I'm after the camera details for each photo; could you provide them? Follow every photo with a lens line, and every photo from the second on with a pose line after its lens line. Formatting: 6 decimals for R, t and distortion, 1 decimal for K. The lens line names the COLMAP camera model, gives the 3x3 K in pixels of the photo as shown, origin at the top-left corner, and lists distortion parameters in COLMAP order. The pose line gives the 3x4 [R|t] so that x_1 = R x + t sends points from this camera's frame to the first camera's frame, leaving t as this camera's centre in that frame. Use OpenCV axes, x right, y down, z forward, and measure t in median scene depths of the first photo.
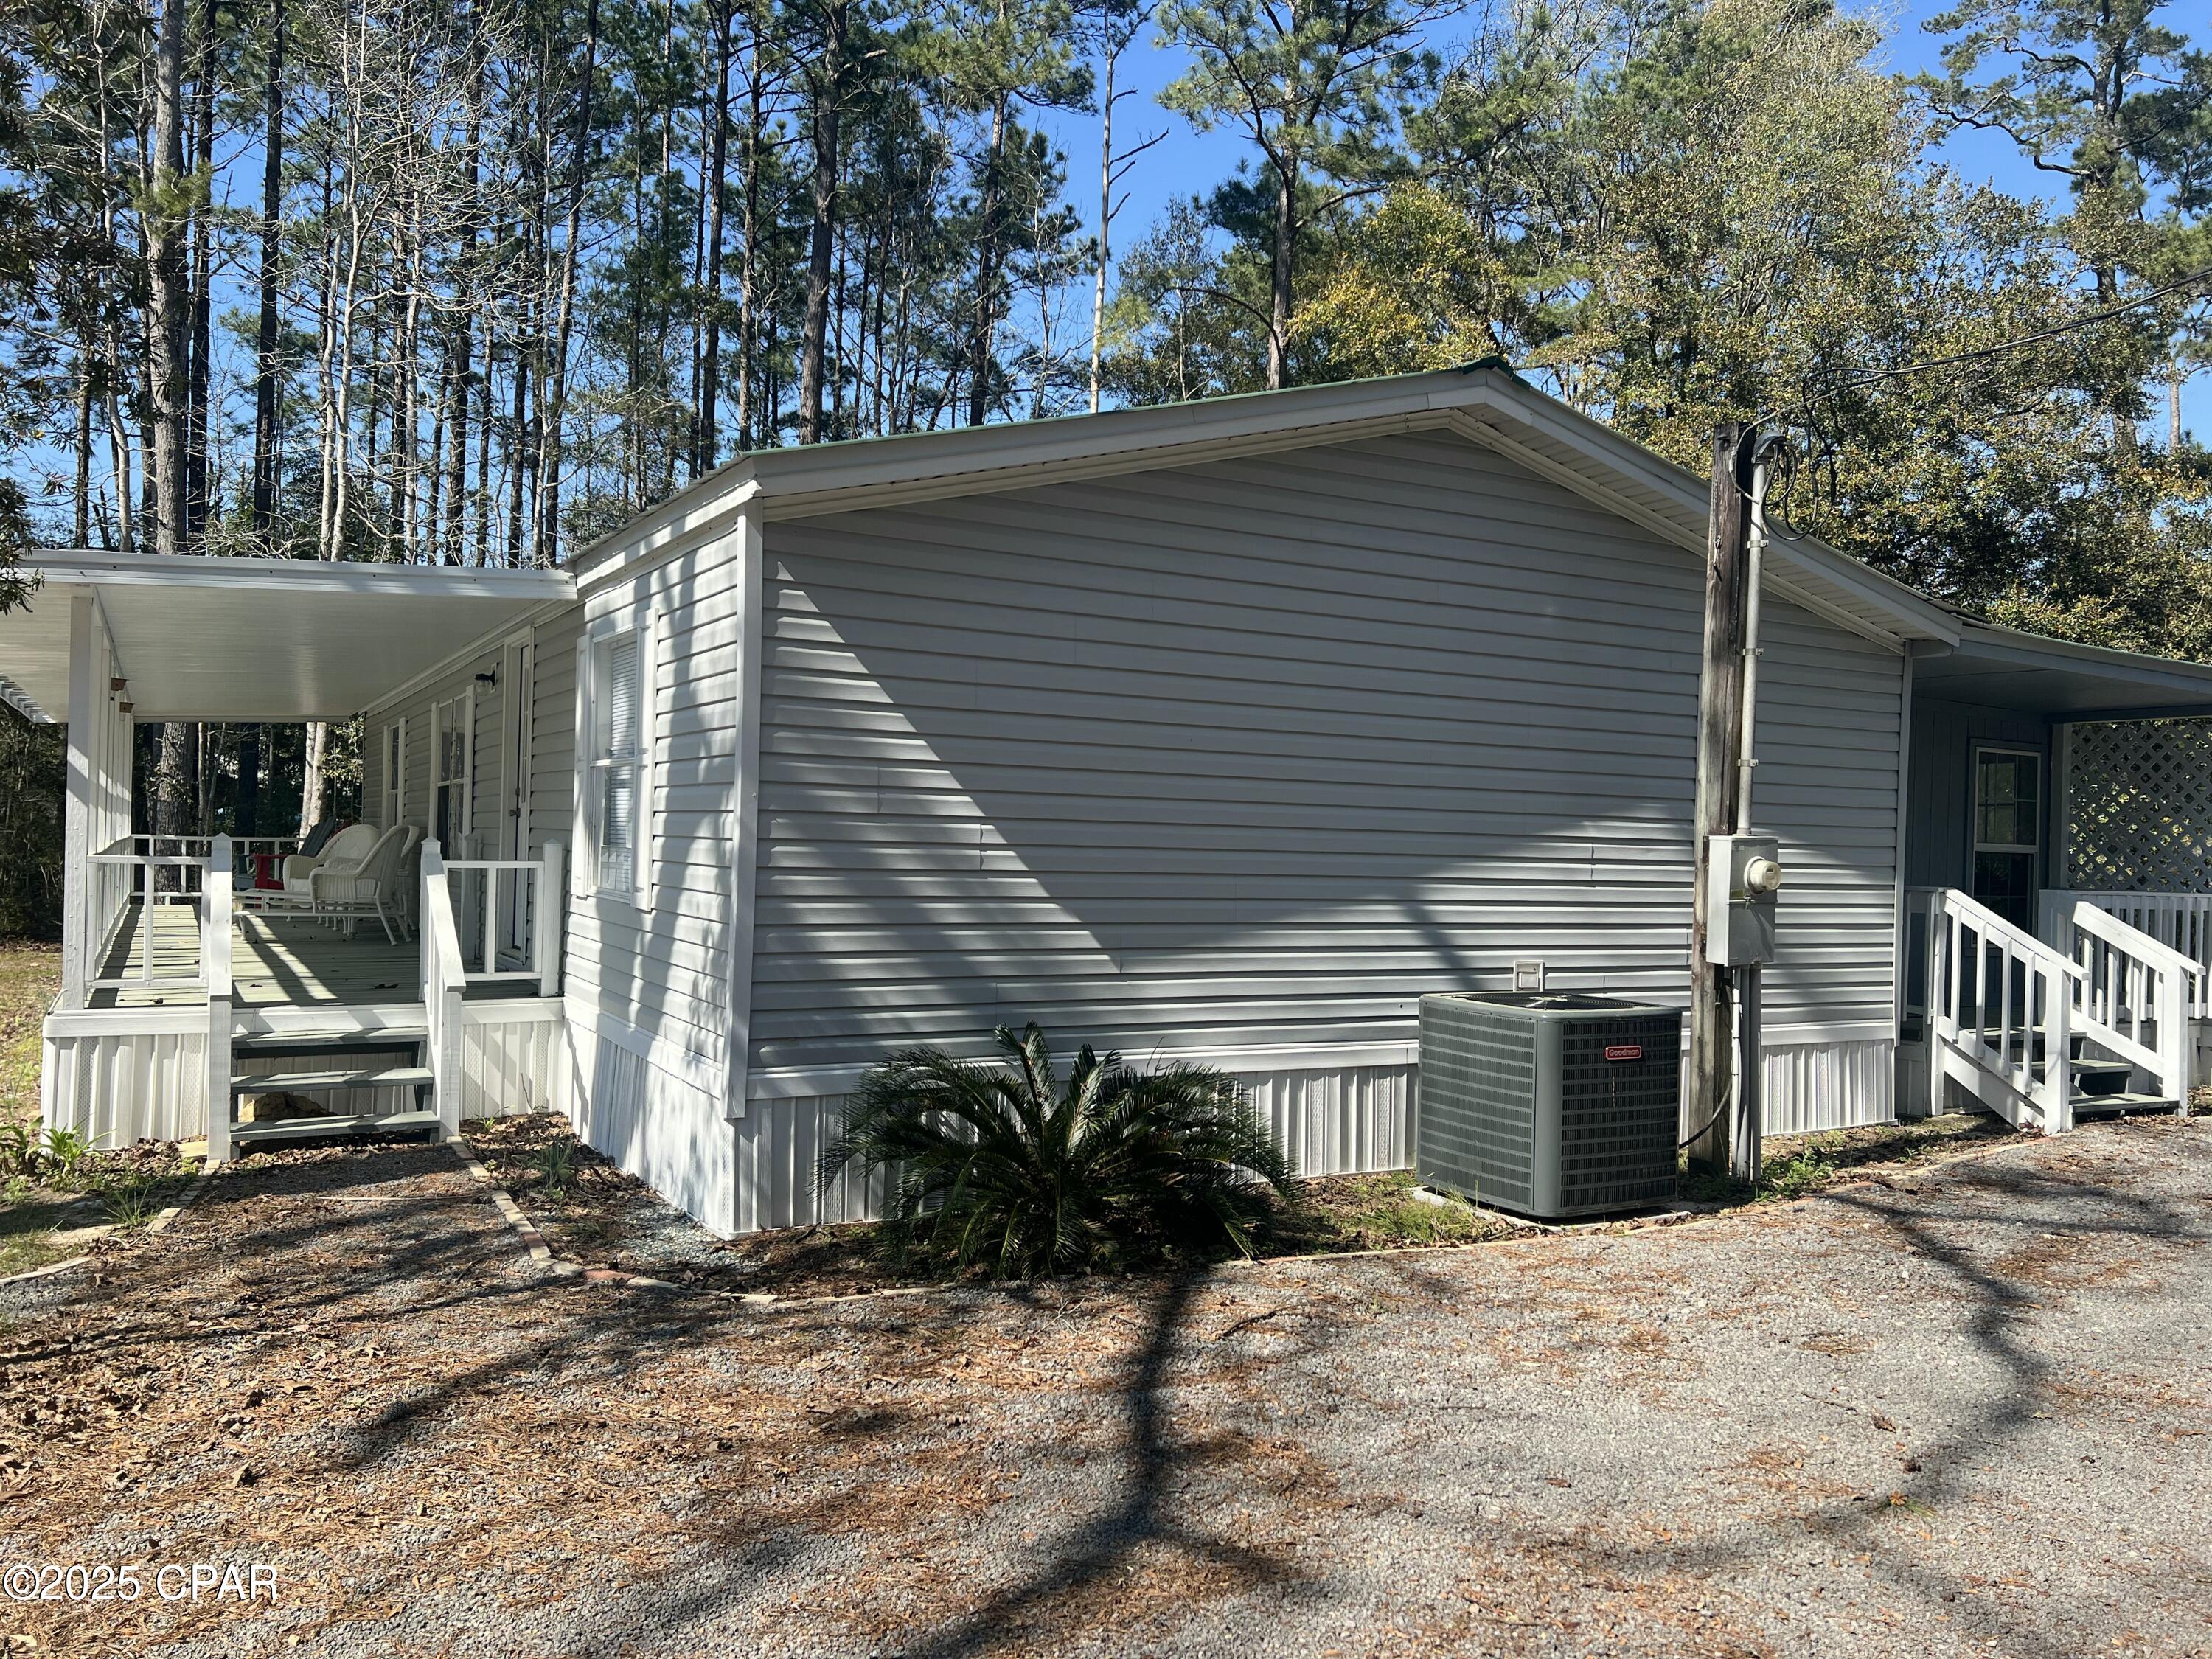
lens RADIAL K [[1663.4, 0, 1106.0], [0, 1663.4, 829.5], [0, 0, 1]] dist [0.110346, -0.174605]
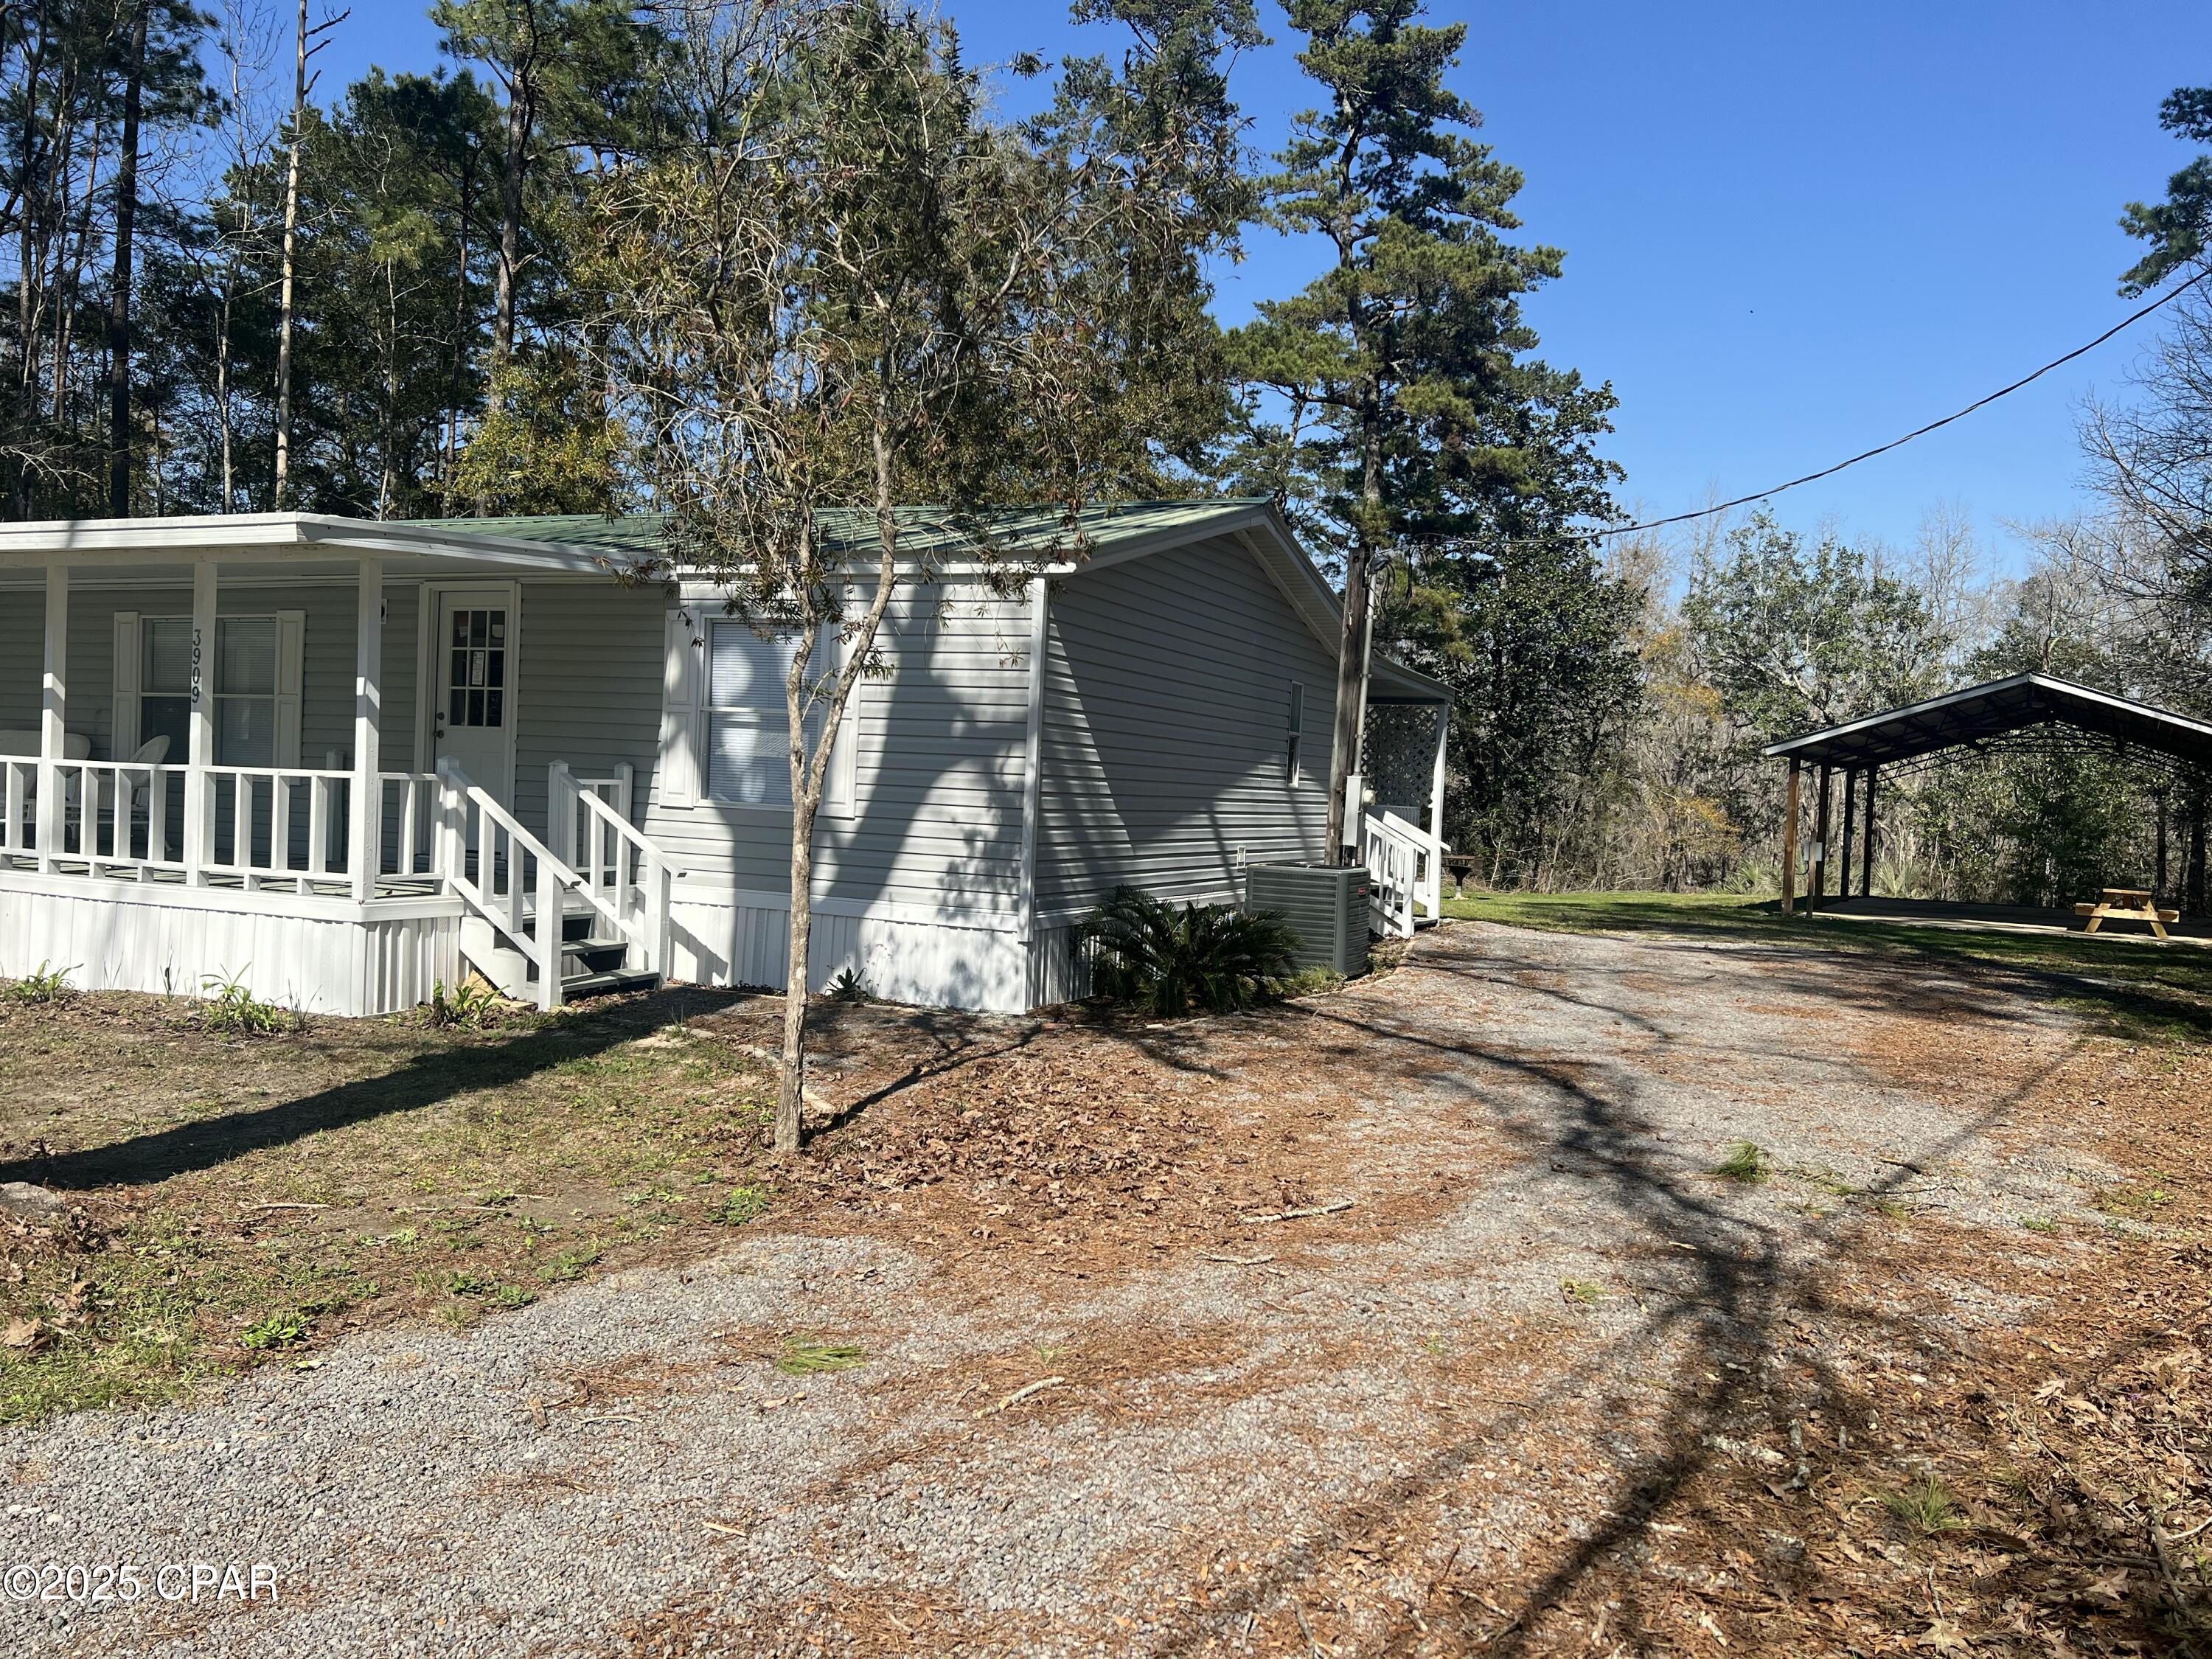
lens RADIAL K [[1663.4, 0, 1106.0], [0, 1663.4, 829.5], [0, 0, 1]] dist [0.110346, -0.174605]
pose [[0.798135, -0.004664, 0.602461, -0.779804], [-0.029451, 0.998473, 0.046745, -0.013207], [-0.601759, -0.055052, 0.796778, -0.239213]]
